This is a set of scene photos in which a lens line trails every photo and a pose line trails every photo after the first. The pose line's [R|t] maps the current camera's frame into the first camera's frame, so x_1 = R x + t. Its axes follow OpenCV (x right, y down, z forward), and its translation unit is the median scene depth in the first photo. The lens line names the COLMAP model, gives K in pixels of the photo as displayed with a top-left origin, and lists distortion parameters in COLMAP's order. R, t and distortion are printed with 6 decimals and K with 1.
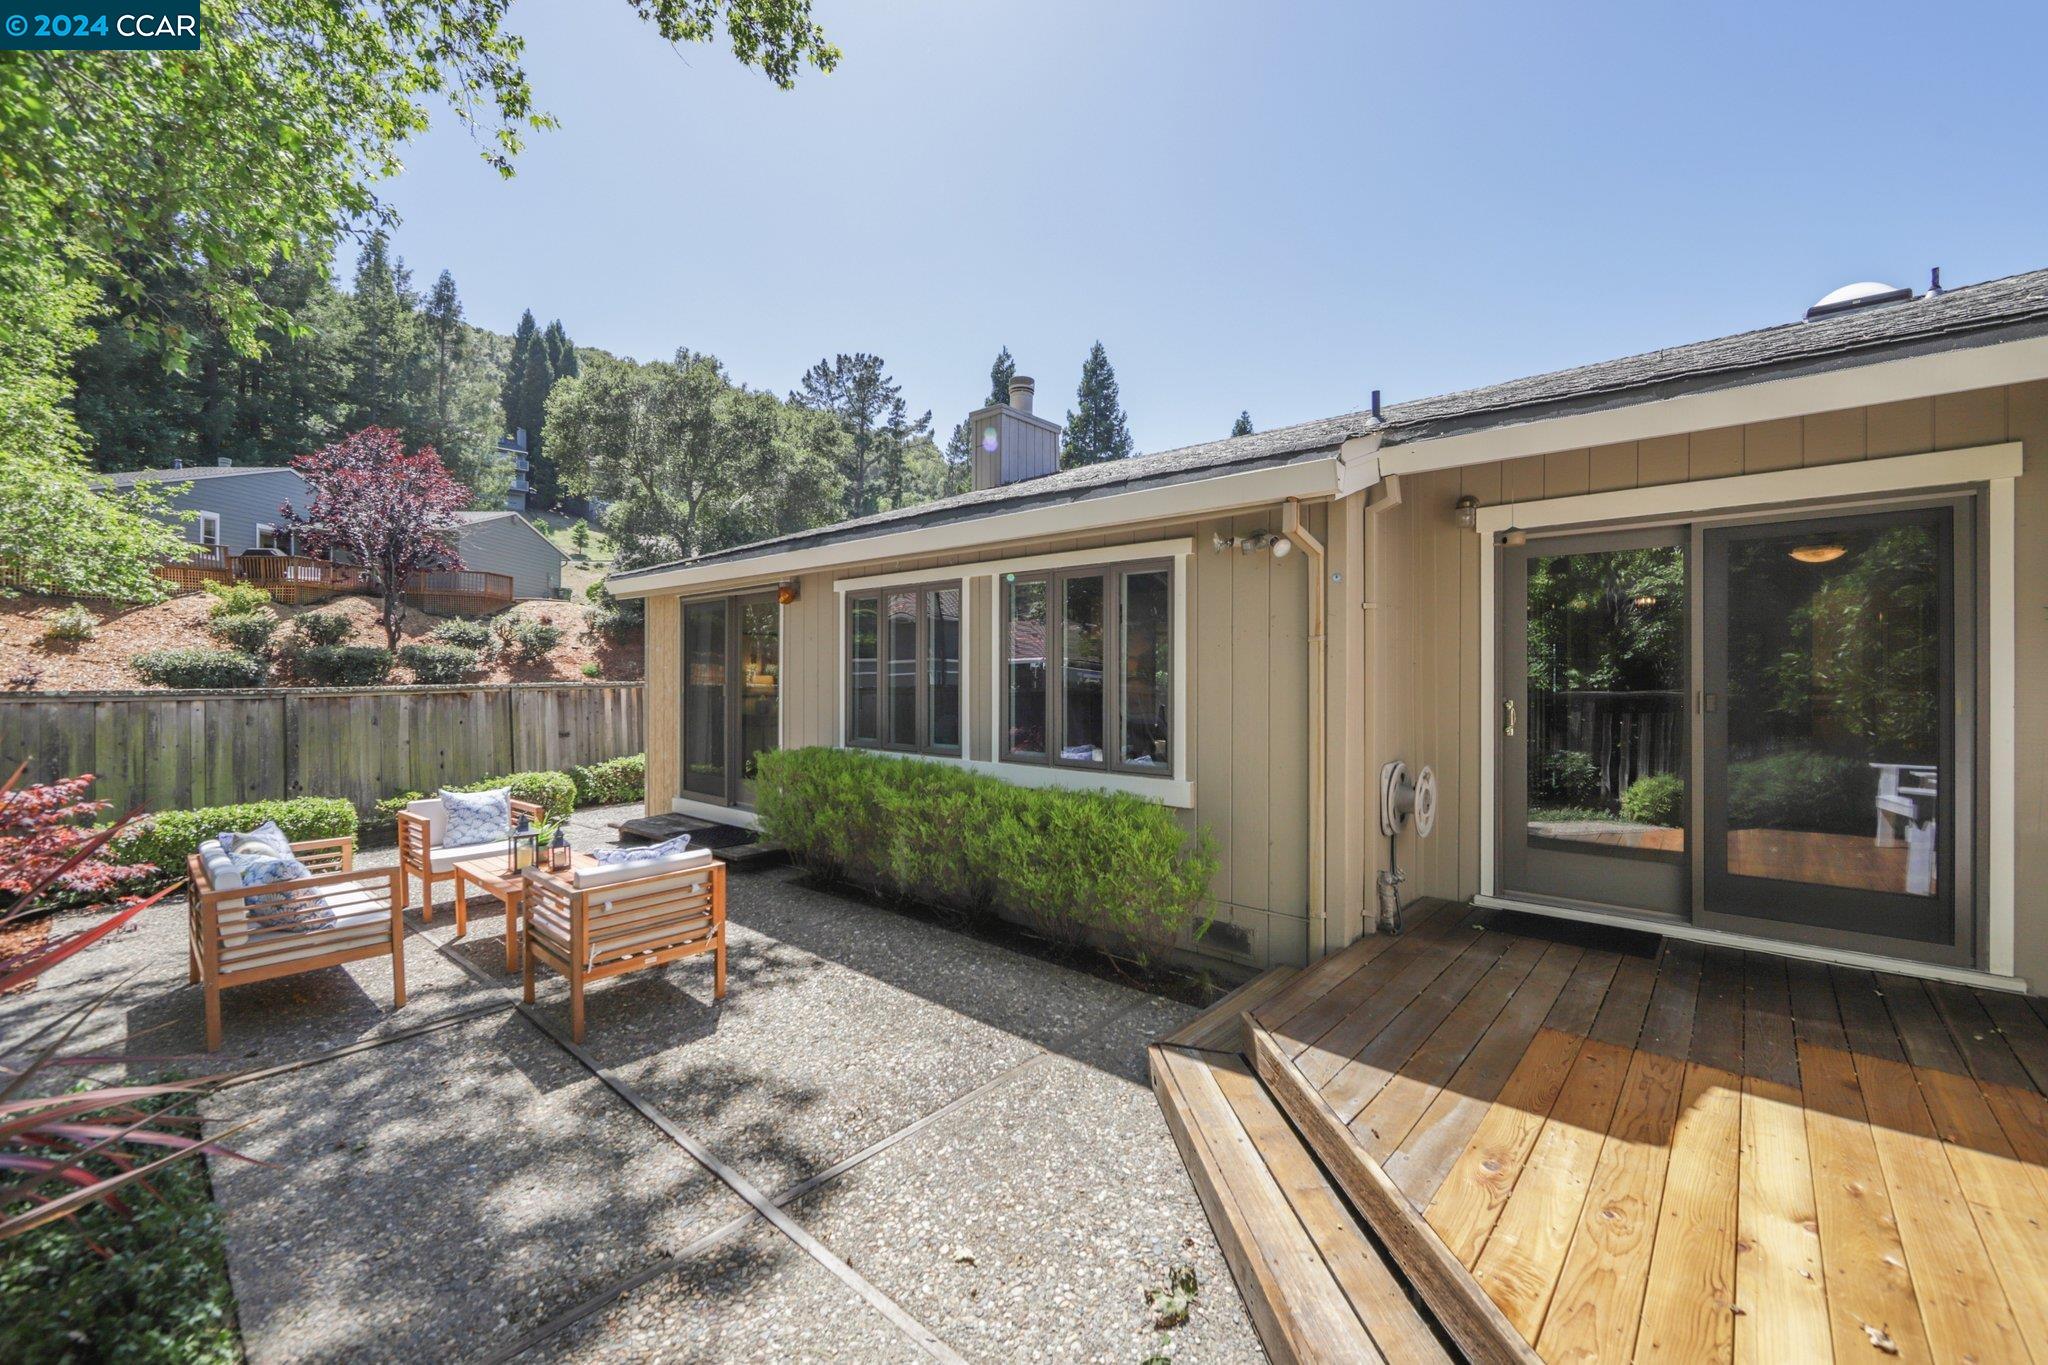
lens RADIAL K [[825.4, 0, 1026.5], [0, 825.4, 687.0], [0, 0, 1]] dist [0.003682, 0.000131]
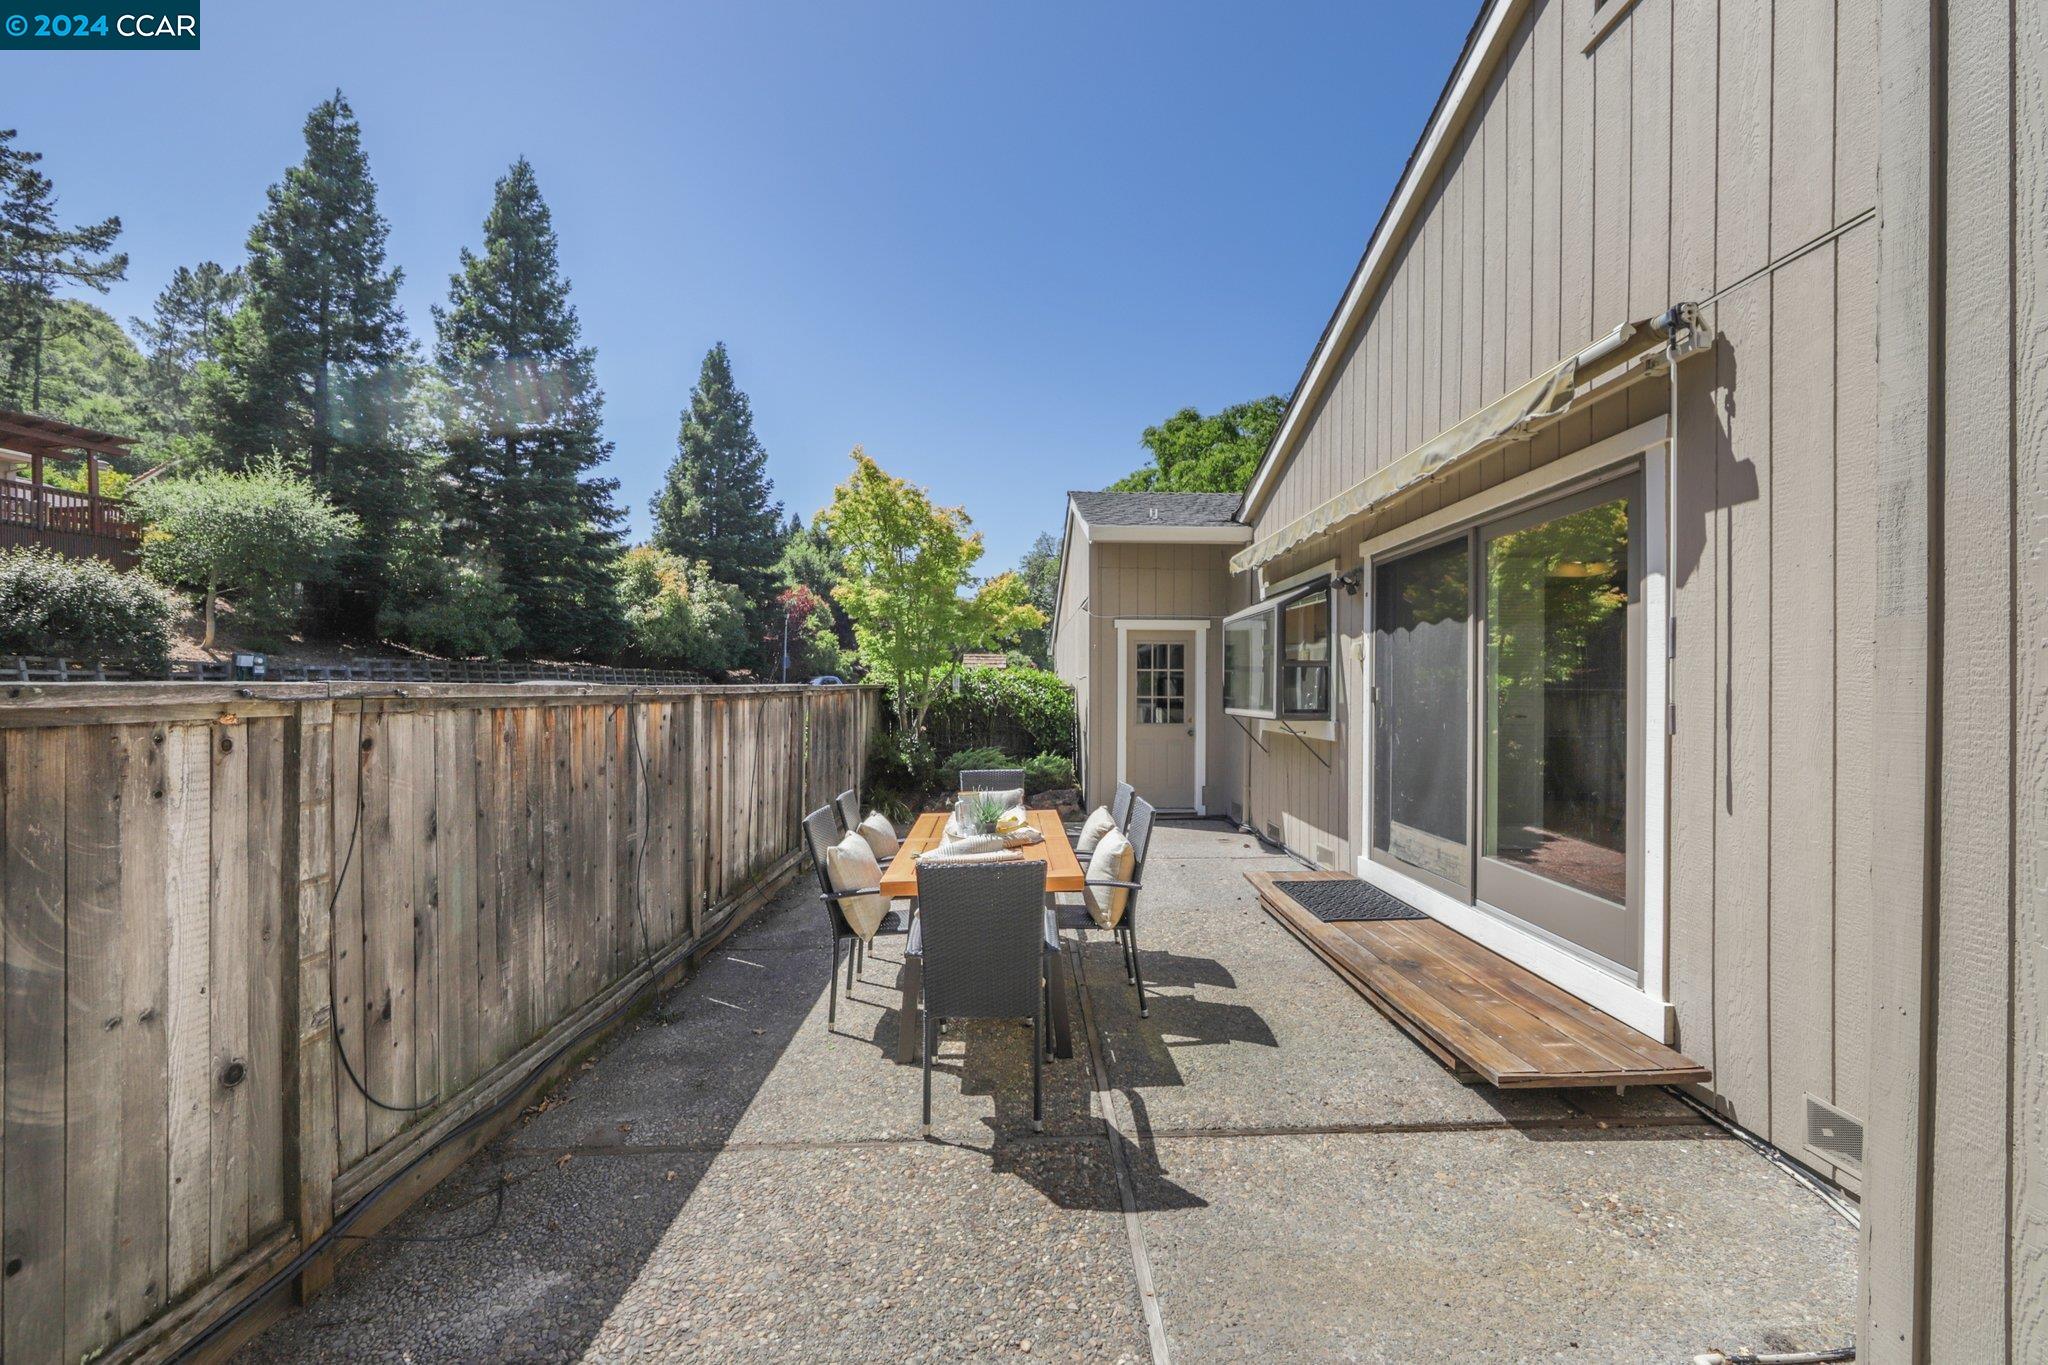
lens RADIAL K [[825.4, 0, 1028.9], [0, 825.4, 679.9], [0, 0, 1]] dist [0.003682, 0.000131]
pose [[0.745454, 0.005234, 0.666537, -0.047145], [0.005985, 0.999876, -0.014545, 0.004167], [-0.666530, 0.014832, 0.745330, 0.249653]]
